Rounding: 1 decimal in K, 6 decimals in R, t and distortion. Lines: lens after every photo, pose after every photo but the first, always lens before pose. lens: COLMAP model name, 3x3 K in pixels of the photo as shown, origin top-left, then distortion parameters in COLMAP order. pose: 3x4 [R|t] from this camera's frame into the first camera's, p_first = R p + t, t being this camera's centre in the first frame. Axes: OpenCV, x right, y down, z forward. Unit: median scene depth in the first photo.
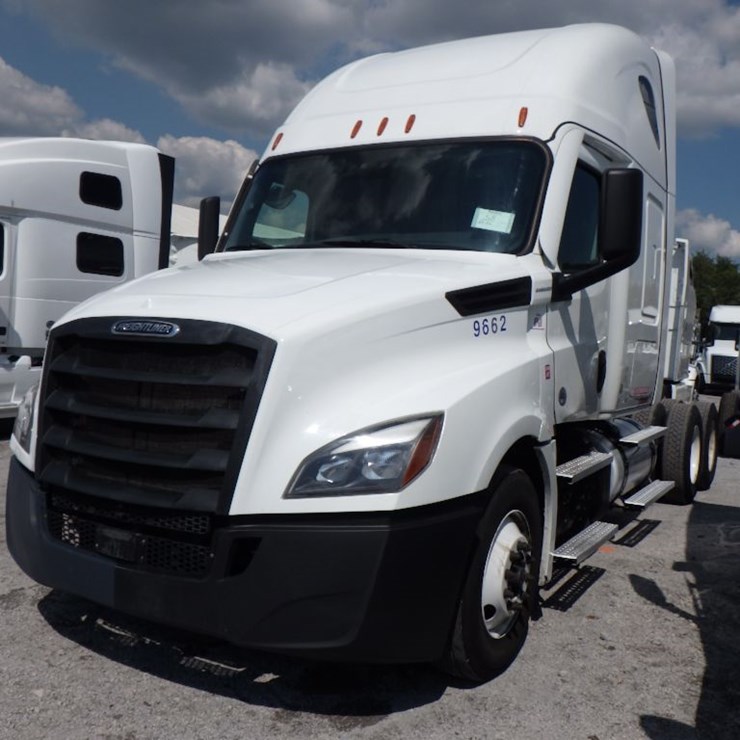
lens RADIAL K [[823.7, 0, 374.9], [0, 823.7, 366.5], [0, 0, 1]] dist [0.079746, 0.000000]
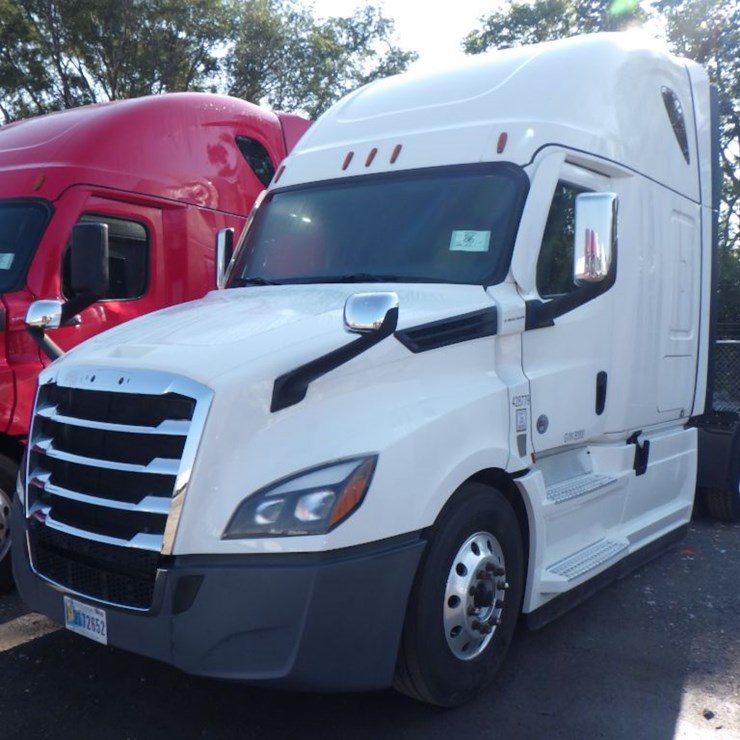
lens RADIAL K [[823.7, 0, 369.9], [0, 823.7, 374.4], [0, 0, 1]] dist [0.079746, 0.000000]
pose [[0.991413, -0.026871, -0.127974, 0.158416], [0.028462, 0.999538, 0.010620, -0.041485], [0.127629, -0.014171, 0.991721, -0.015847]]
